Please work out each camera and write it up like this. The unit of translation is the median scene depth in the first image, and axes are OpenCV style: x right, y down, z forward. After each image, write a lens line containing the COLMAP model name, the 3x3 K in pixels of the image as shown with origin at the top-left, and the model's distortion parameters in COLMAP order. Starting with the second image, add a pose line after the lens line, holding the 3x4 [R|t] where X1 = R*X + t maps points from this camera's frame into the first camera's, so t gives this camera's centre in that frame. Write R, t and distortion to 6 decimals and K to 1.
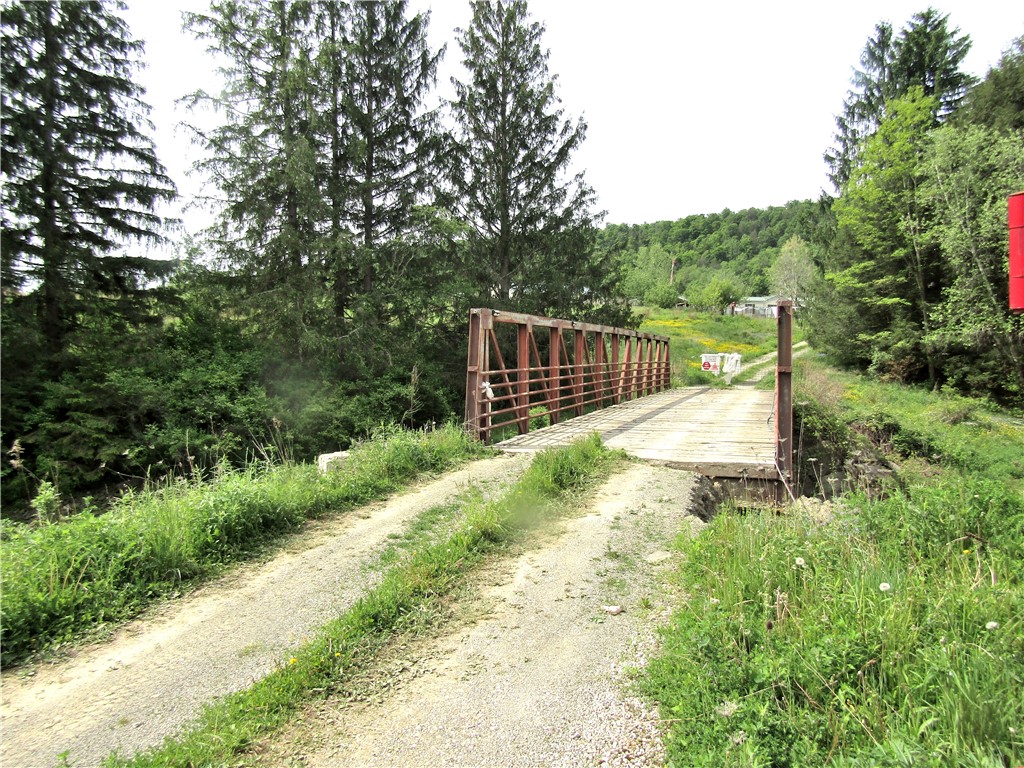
lens RADIAL K [[711.0, 0, 510.6], [0, 711.0, 389.2], [0, 0, 1]] dist [-0.017003, -0.000358]
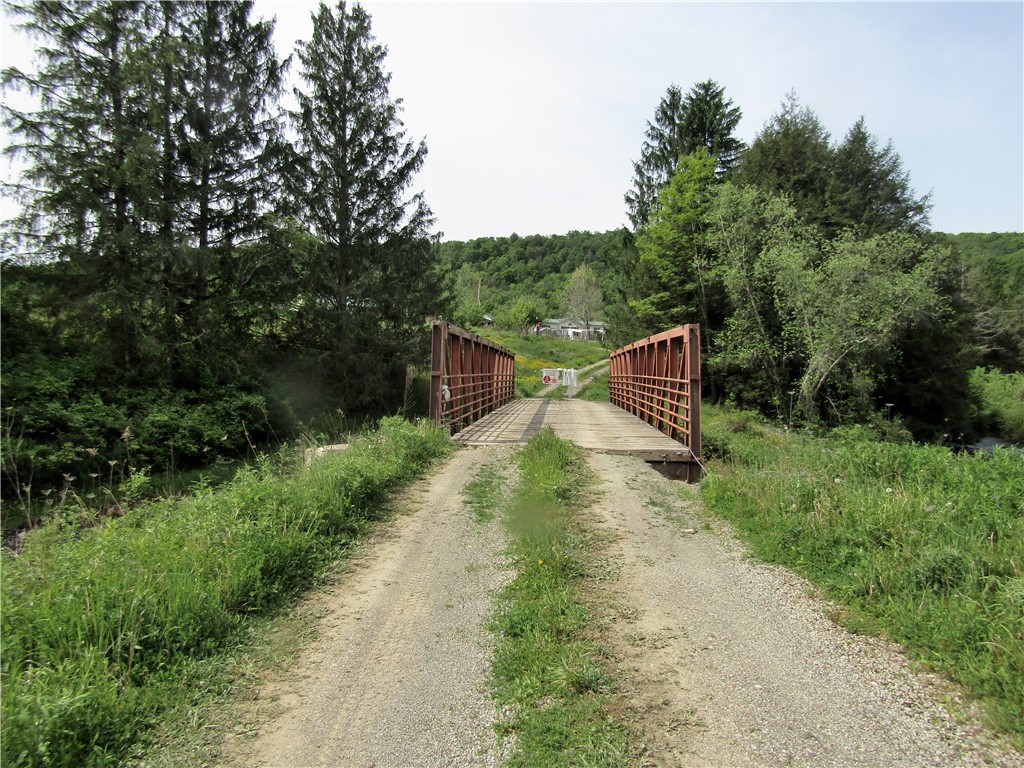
lens RADIAL K [[711.0, 0, 505.7], [0, 711.0, 389.6], [0, 0, 1]] dist [-0.017003, -0.000358]
pose [[0.958664, 0.013126, 0.284238, -0.074212], [-0.007011, 0.999722, -0.022521, 0.006003], [-0.284454, 0.019597, 0.958489, -0.035347]]
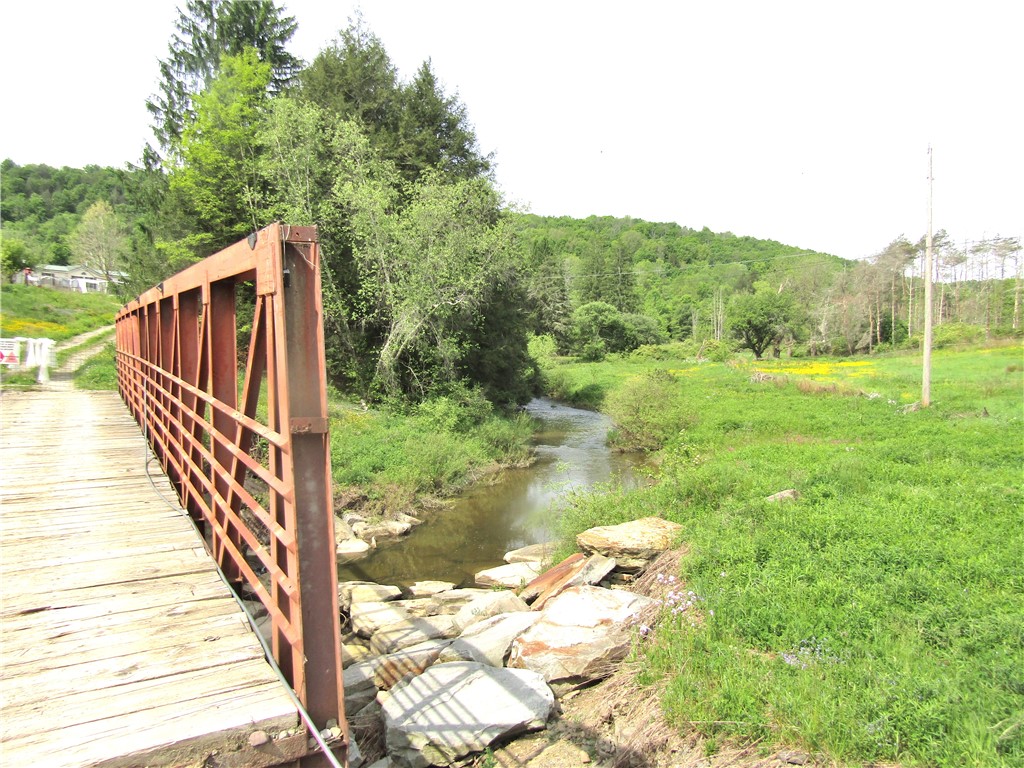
lens RADIAL K [[711.0, 0, 511.2], [0, 711.0, 387.4], [0, 0, 1]] dist [-0.017003, -0.000358]
pose [[0.615966, -0.041013, 0.786704, 0.041207], [0.020416, 0.999140, 0.036103, -0.013581], [-0.787508, -0.006176, 0.616274, 0.166370]]
